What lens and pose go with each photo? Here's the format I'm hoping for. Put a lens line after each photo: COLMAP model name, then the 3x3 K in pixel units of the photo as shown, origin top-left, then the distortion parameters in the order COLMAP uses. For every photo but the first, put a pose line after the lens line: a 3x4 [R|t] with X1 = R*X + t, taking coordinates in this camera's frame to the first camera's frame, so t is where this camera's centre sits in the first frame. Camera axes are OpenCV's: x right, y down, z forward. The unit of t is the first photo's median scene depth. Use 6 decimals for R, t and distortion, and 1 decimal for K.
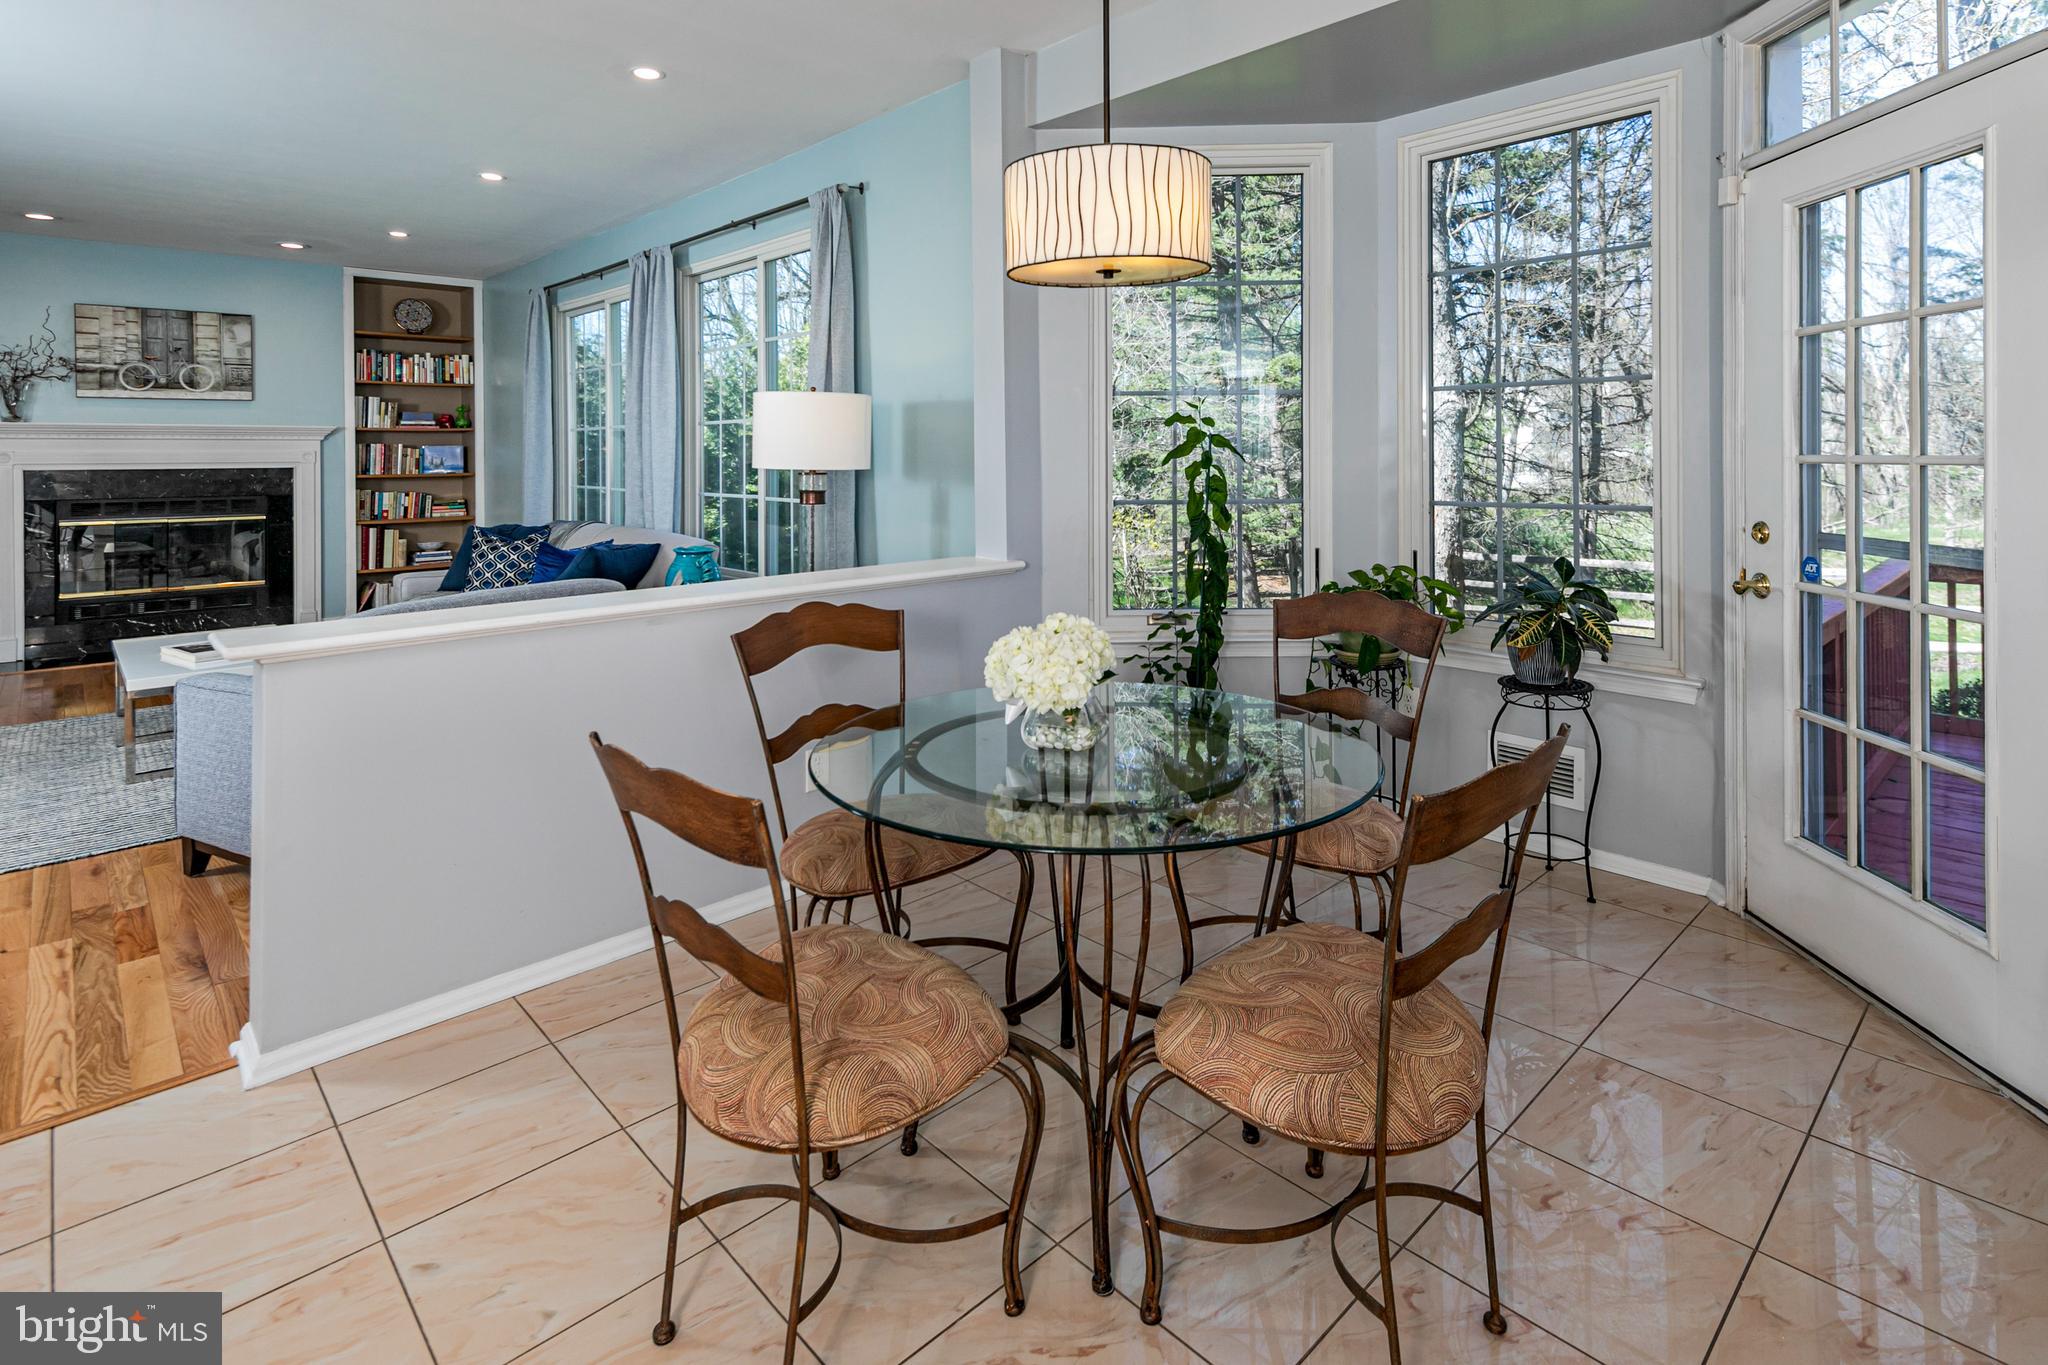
lens RADIAL K [[1025.9, 0, 1028.9], [0, 1025.9, 443.2], [0, 0, 1]] dist [0.028252, -0.019064]
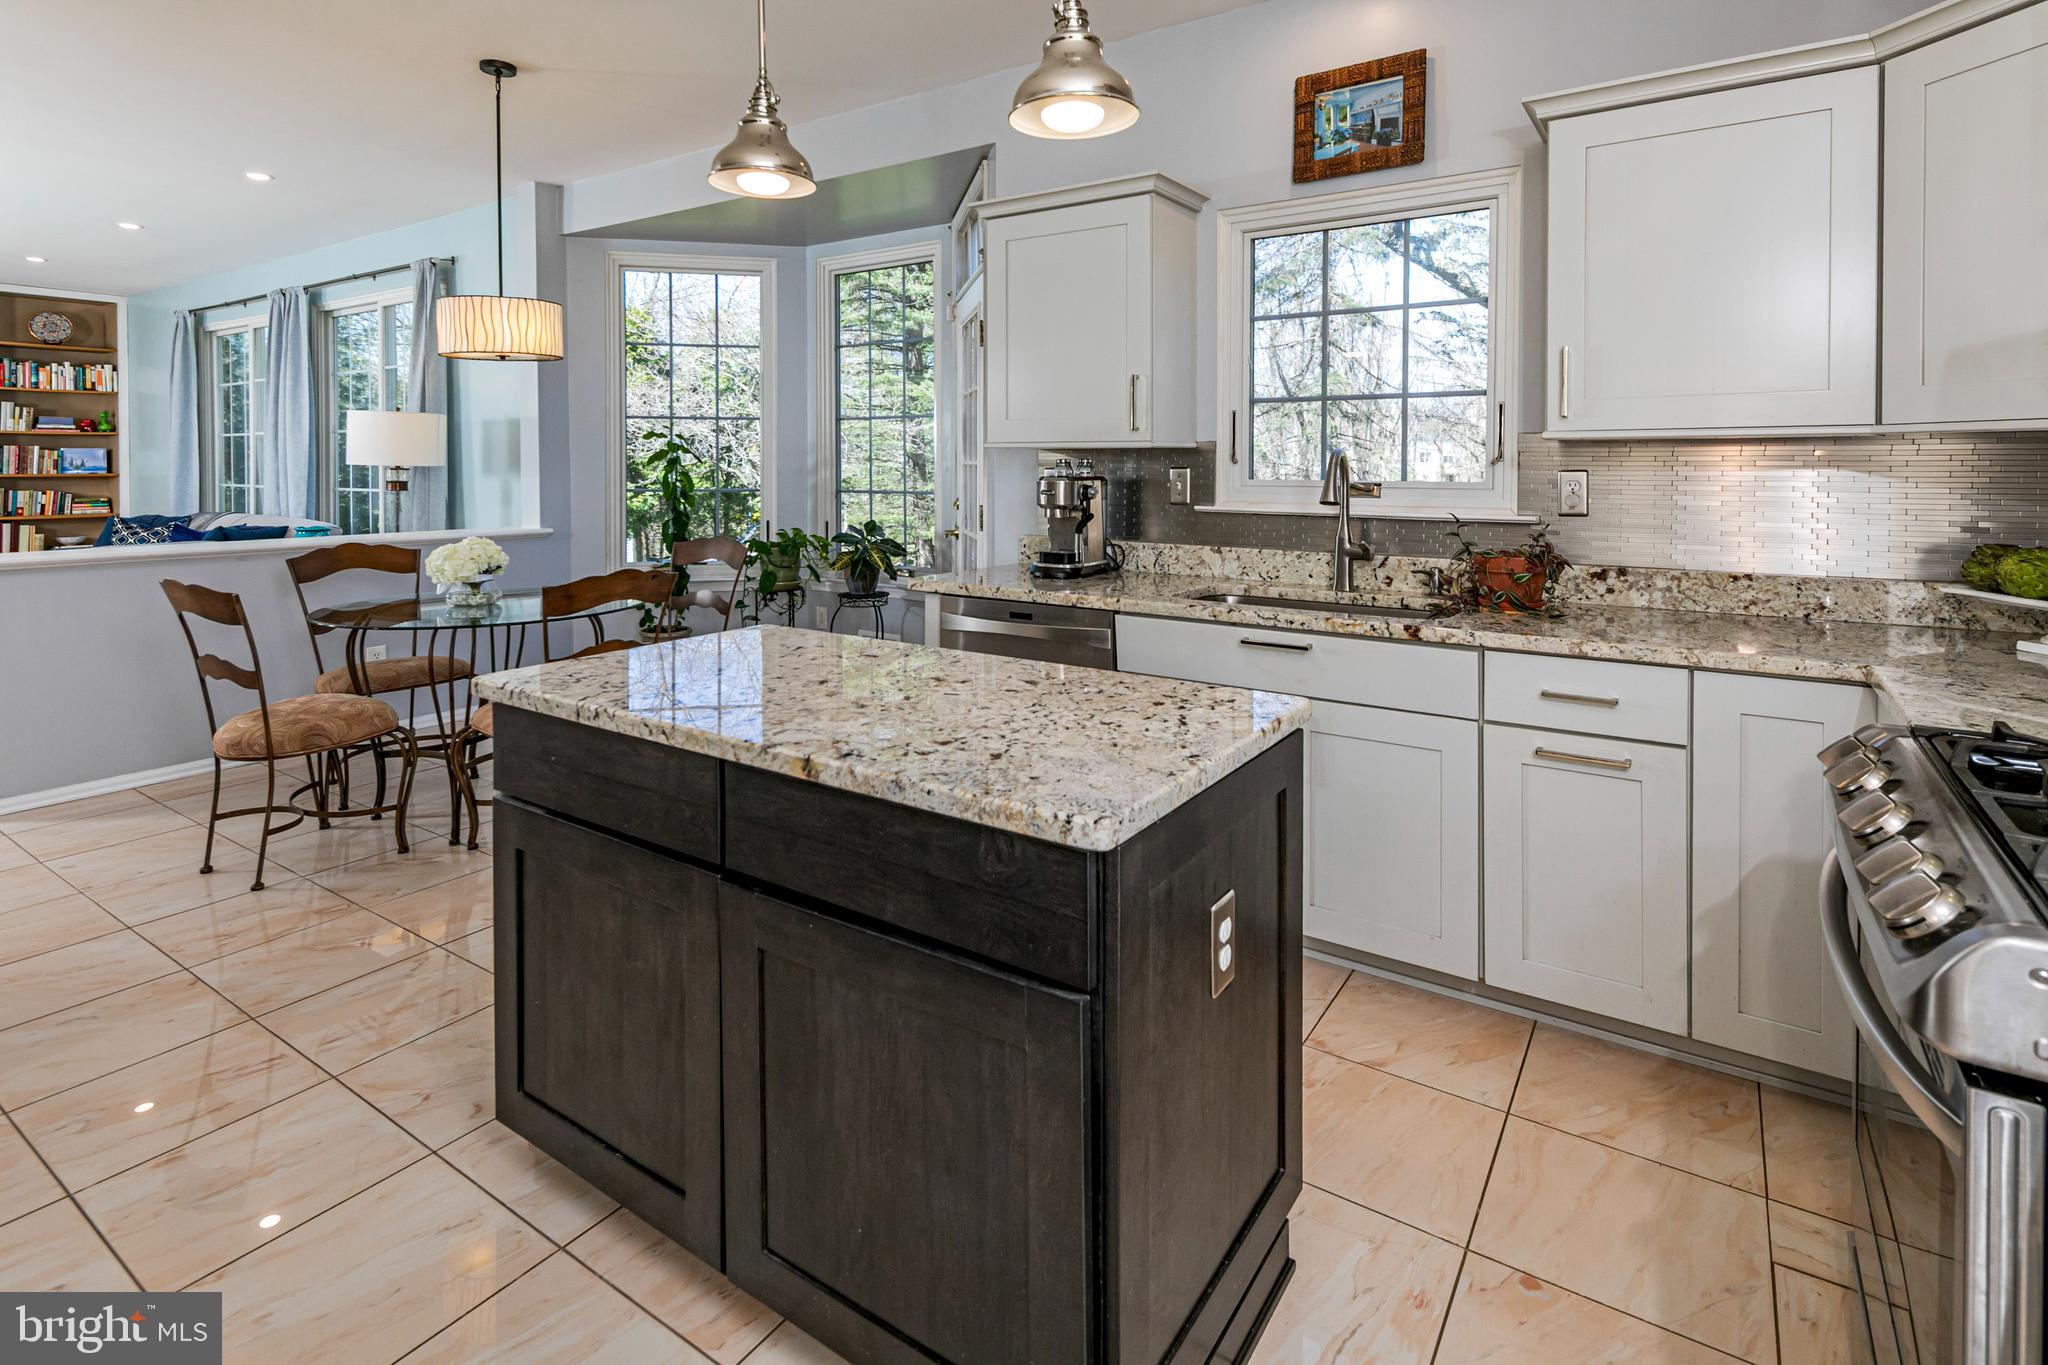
lens RADIAL K [[1011.1, 0, 1055.3], [0, 1011.1, 471.8], [0, 0, 1]] dist [0.024696, -0.010710]
pose [[0.971176, 0.006199, 0.238284, 0.189662], [-0.009886, 0.999849, 0.014278, 0.002034], [-0.238159, -0.016222, 0.971091, -0.326919]]
